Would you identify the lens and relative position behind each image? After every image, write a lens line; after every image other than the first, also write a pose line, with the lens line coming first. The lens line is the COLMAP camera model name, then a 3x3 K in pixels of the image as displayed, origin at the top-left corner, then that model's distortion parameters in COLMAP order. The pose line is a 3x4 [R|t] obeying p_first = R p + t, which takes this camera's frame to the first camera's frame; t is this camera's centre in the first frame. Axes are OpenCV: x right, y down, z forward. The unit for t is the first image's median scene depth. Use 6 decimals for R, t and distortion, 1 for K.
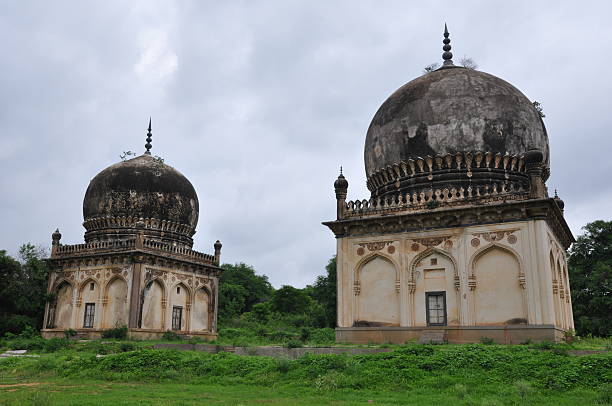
lens RADIAL K [[568.7, 0, 307.9], [0, 568.7, 211.0], [0, 0, 1]] dist [-0.083759, 0.200514]
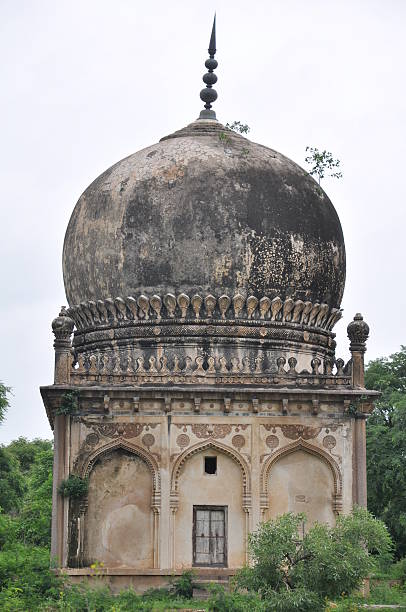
lens RADIAL K [[2209.9, 0, 203.0], [0, 2209.9, 306.0], [0, 0, 1]] dist [1.115094, 0.419150]
pose [[0.853373, 0.063456, 0.517425, -1.208883], [-0.123286, 0.988974, 0.082045, -0.110426], [-0.506513, -0.133806, 0.851786, -0.352304]]
